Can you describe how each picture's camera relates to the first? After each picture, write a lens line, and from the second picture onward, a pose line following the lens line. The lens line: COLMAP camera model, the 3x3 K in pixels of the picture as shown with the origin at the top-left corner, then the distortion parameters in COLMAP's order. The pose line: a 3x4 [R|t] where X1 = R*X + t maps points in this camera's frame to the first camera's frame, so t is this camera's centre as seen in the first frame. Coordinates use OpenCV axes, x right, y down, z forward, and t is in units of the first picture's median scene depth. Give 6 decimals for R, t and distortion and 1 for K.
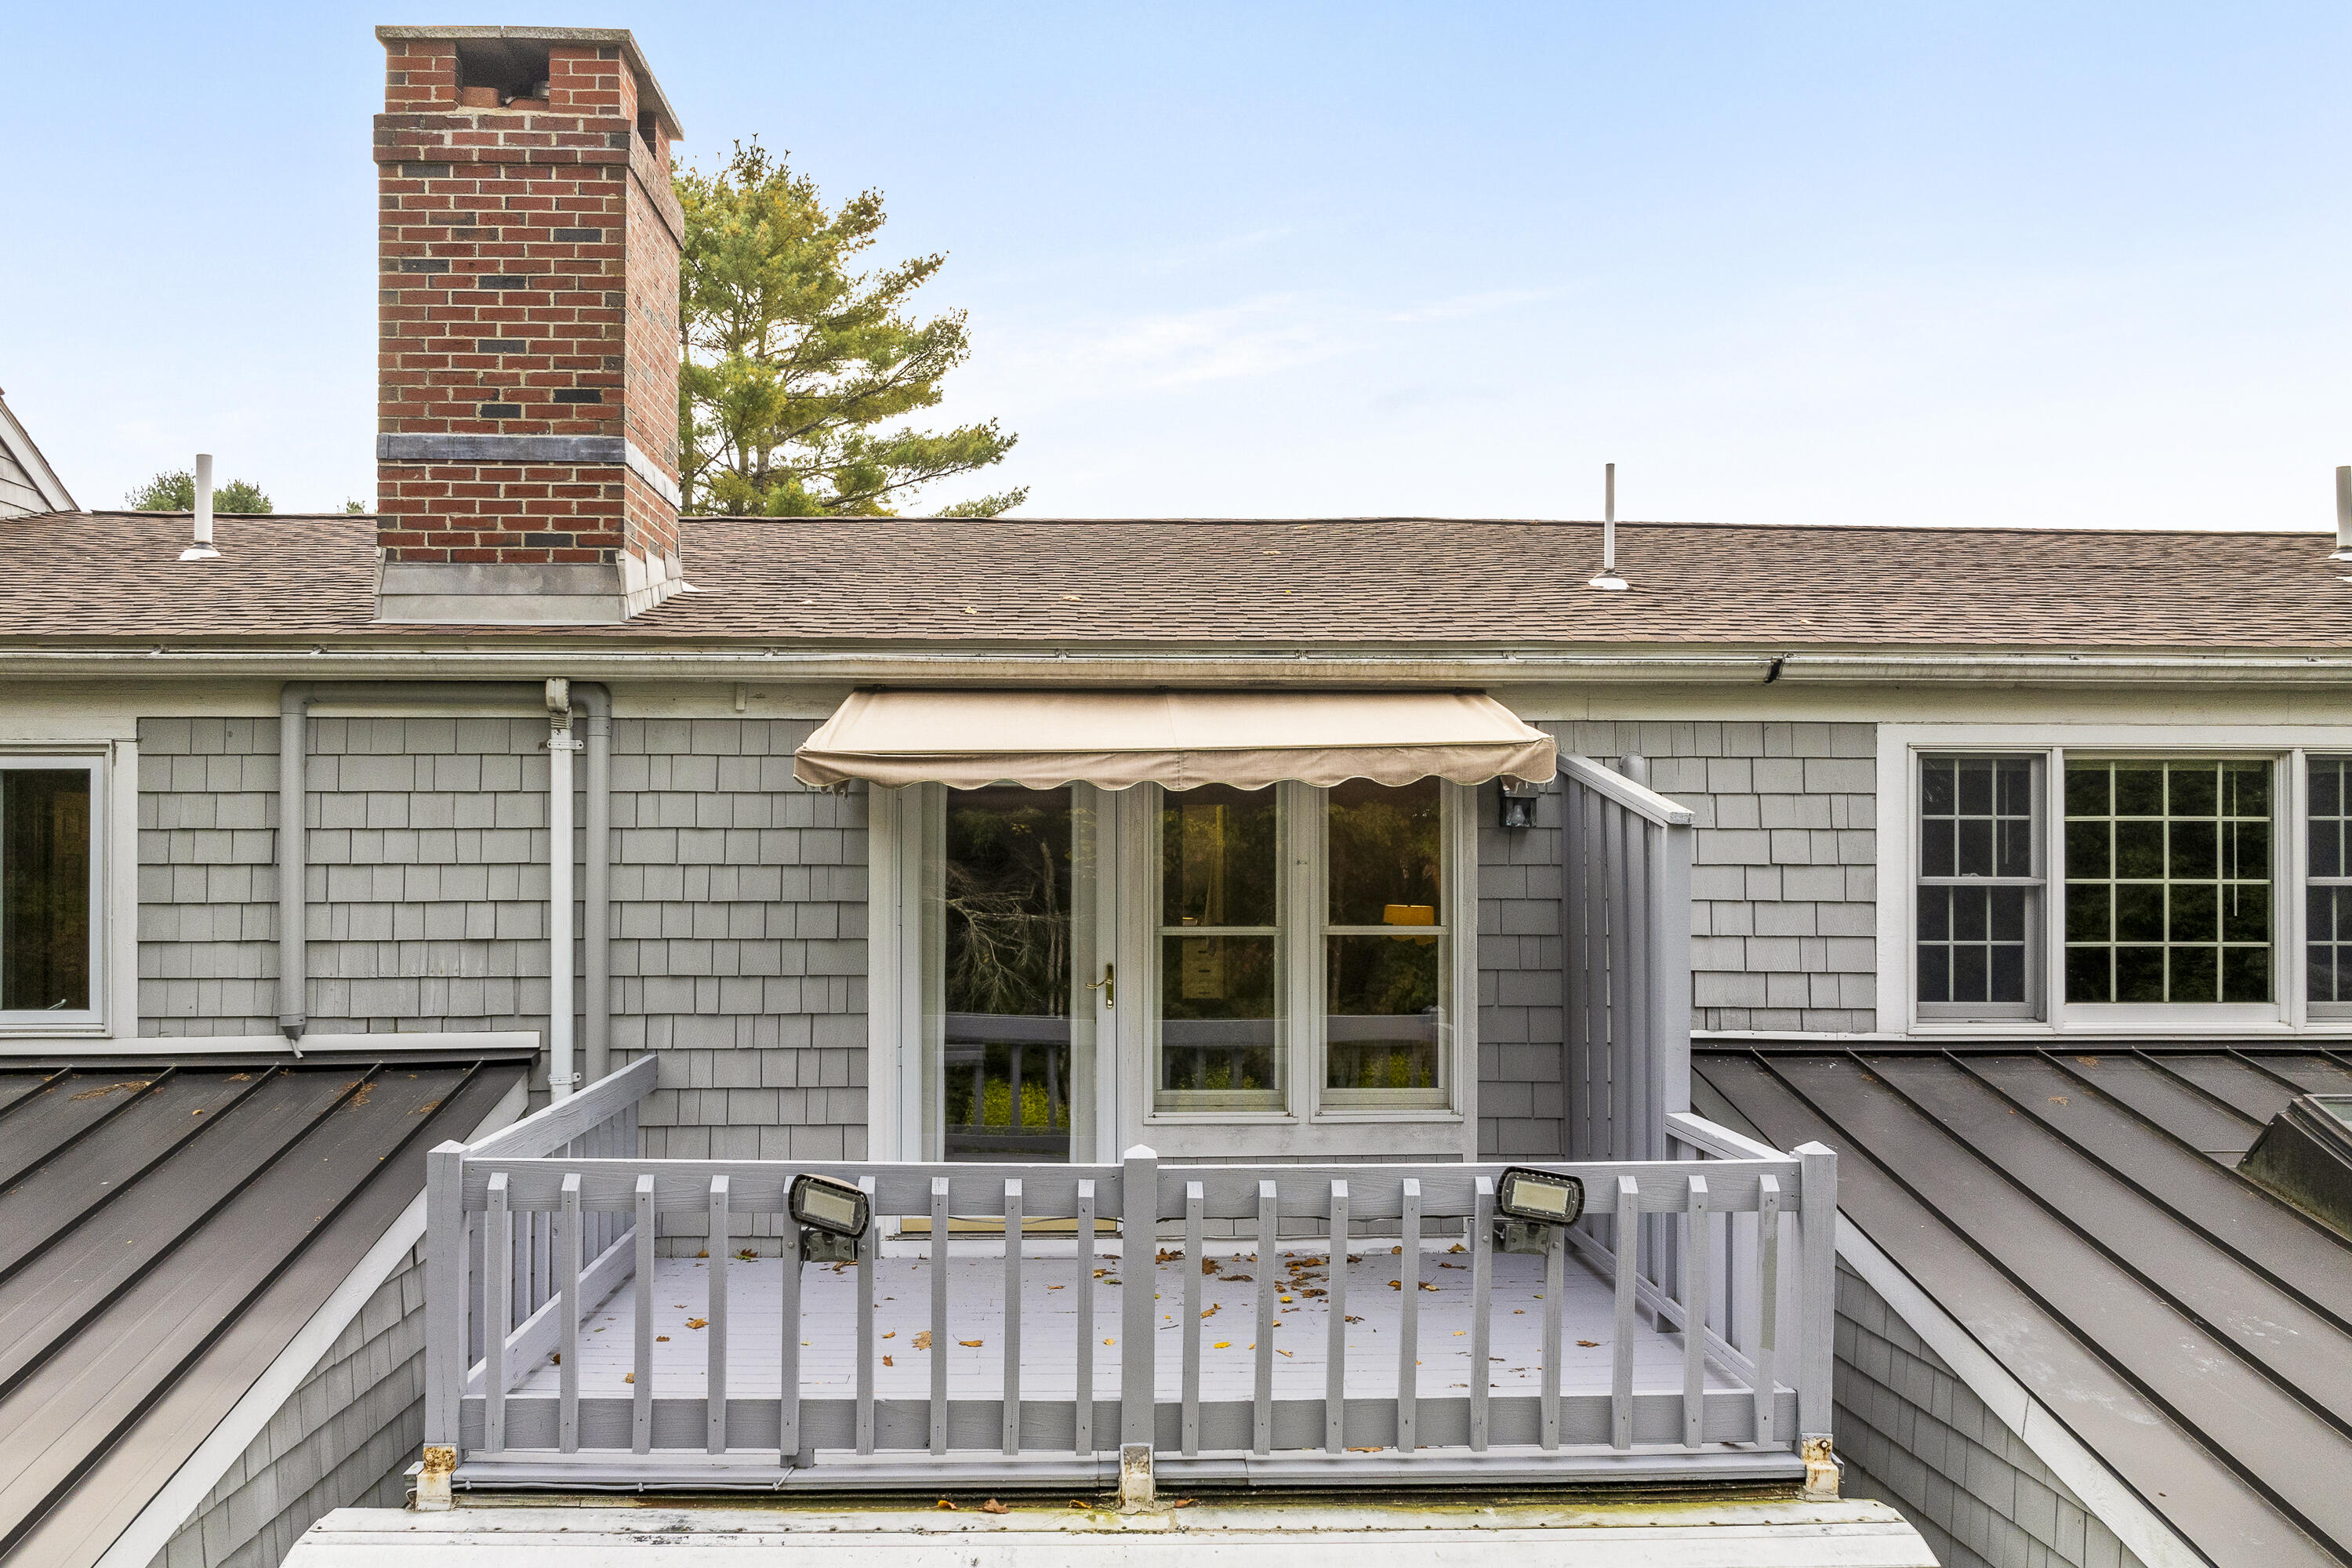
lens RADIAL K [[1753.6, 0, 1126.7], [0, 1753.6, 839.0], [0, 0, 1]] dist [-0.004924, -0.002447]
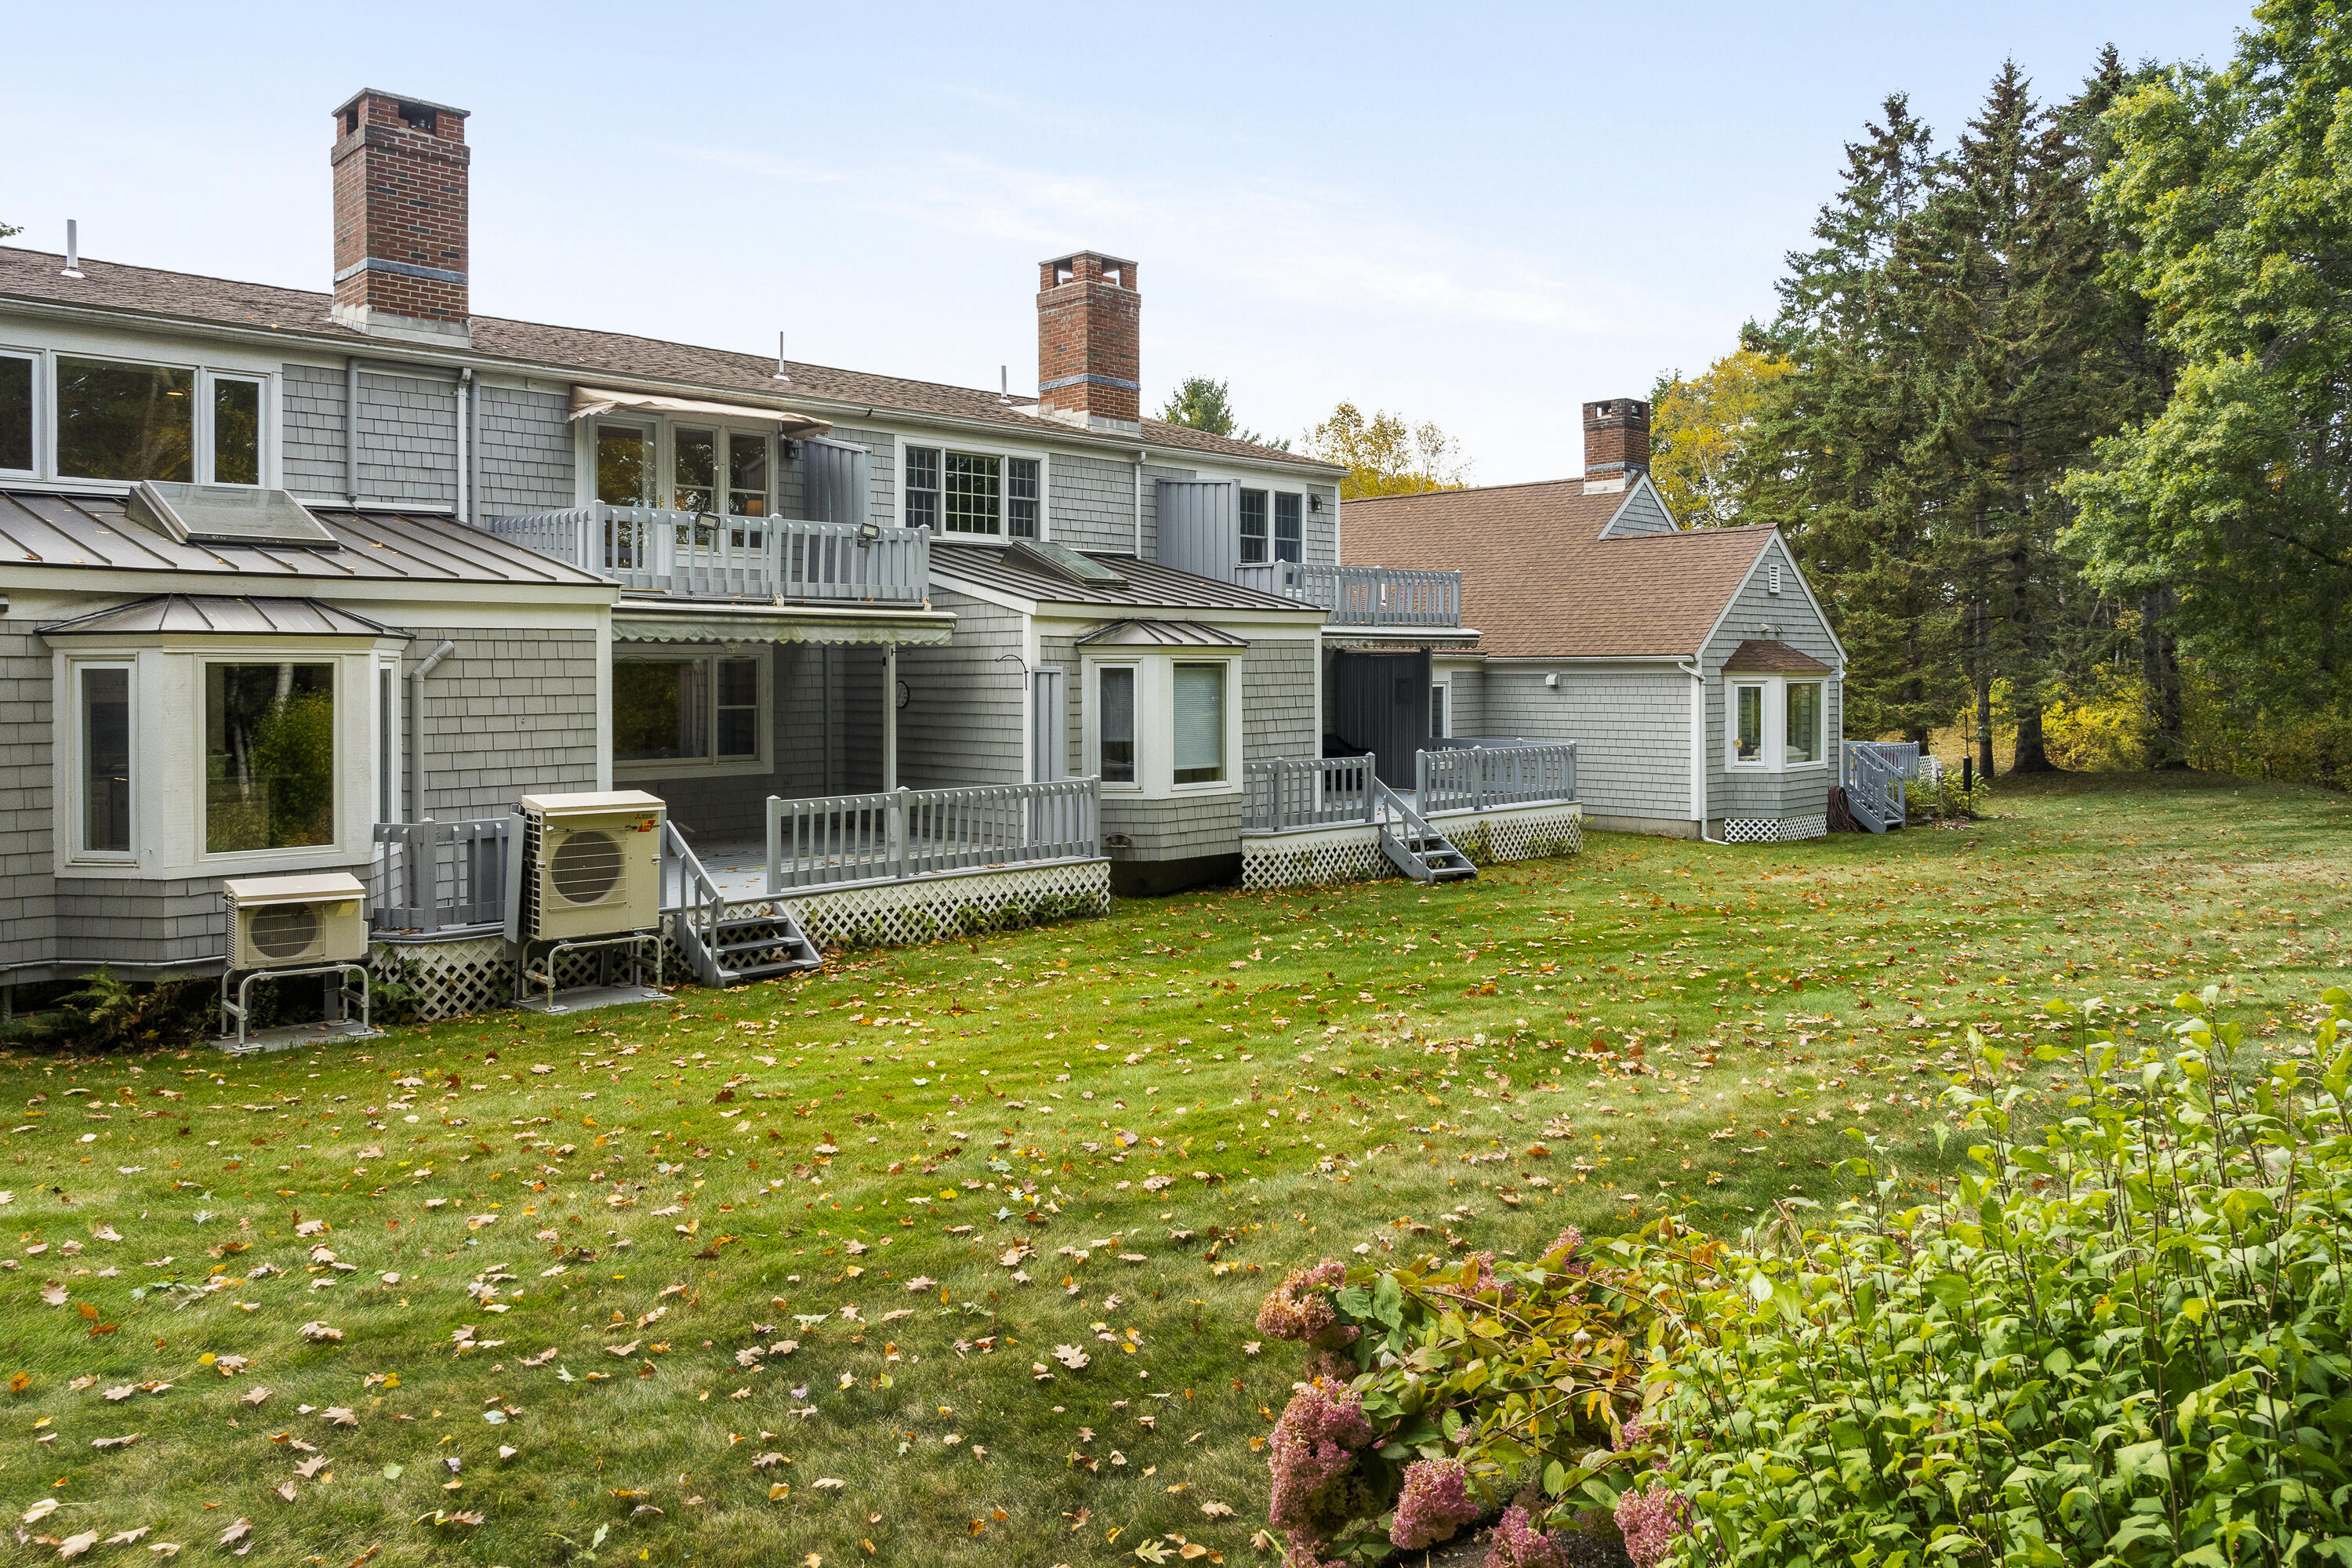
lens RADIAL K [[1630.1, 0, 1182.0], [0, 1630.1, 696.9], [0, 0, 1]] dist [-0.008635, -0.004902]
pose [[0.731098, -0.016884, 0.682063, -1.143131], [-0.001079, 0.999664, 0.025903, 0.315405], [-0.682271, -0.019673, 0.730834, -1.415424]]
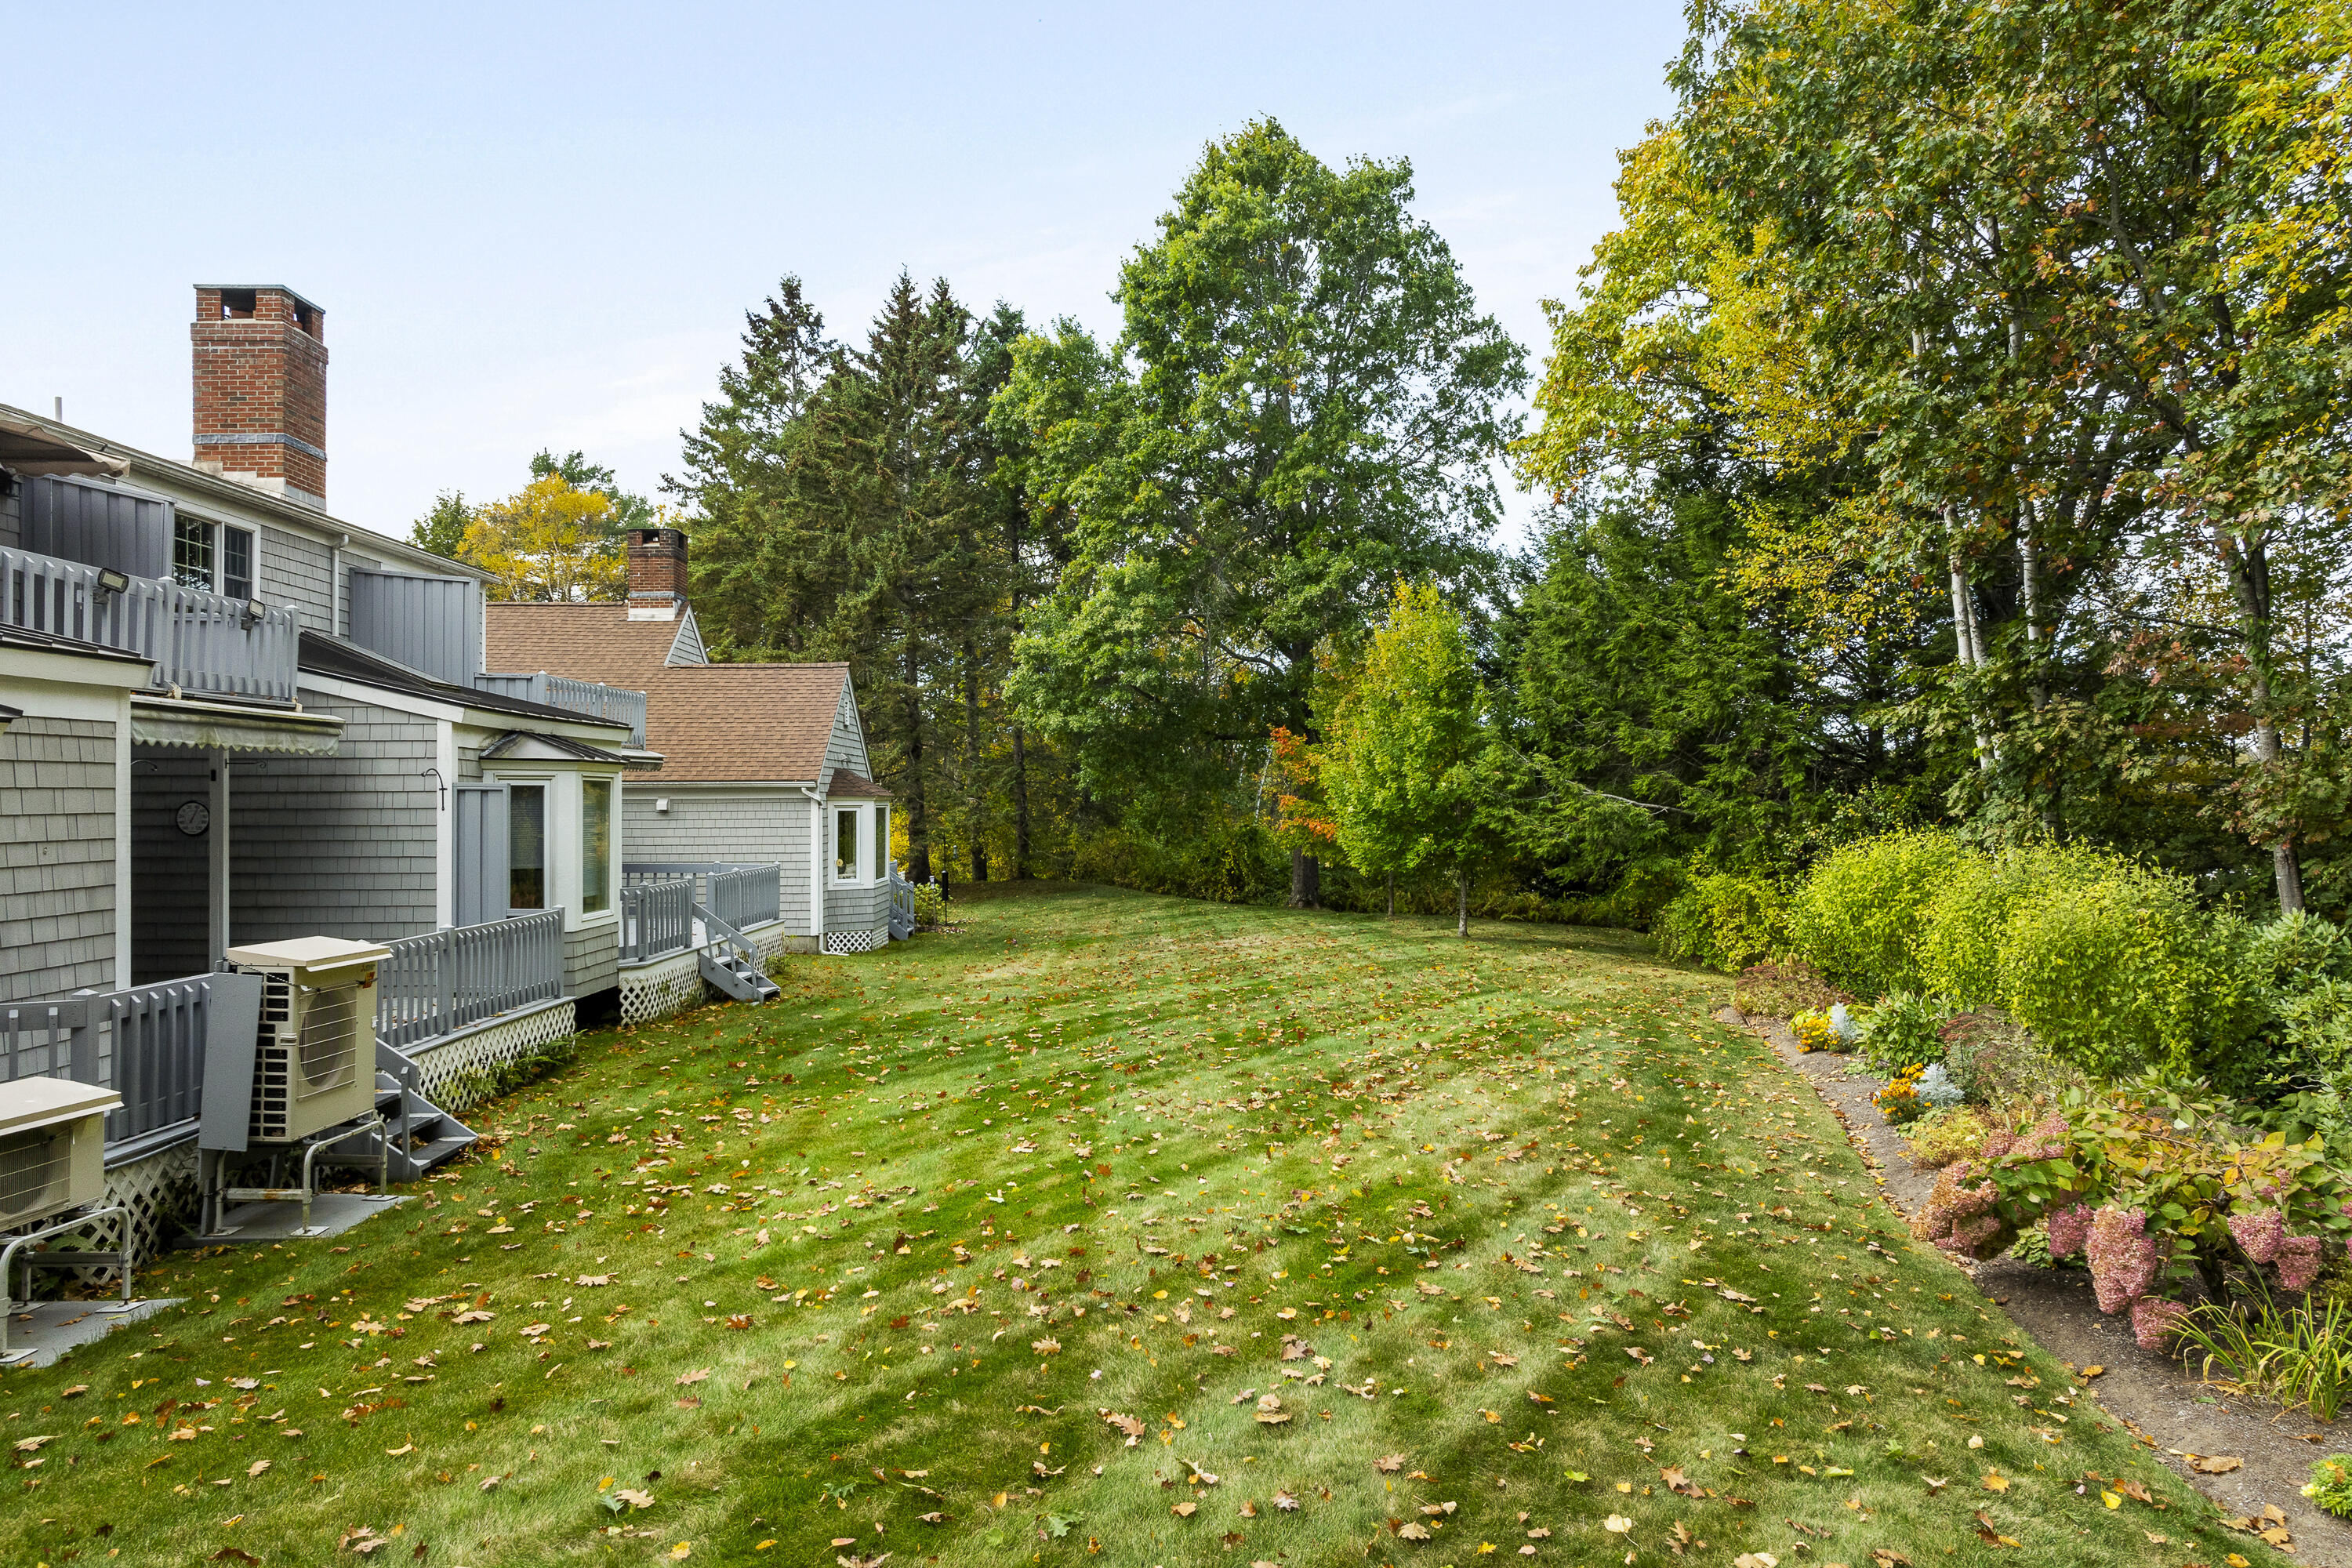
lens RADIAL K [[1603.4, 0, 1178.5], [0, 1603.4, 859.8], [0, 0, 1]] dist [-0.044482, -0.003495]
pose [[0.015531, -0.039379, 0.999104, -1.657761], [-0.014067, 0.999117, 0.039598, 0.337573], [-0.999780, -0.014669, 0.014964, -0.448820]]
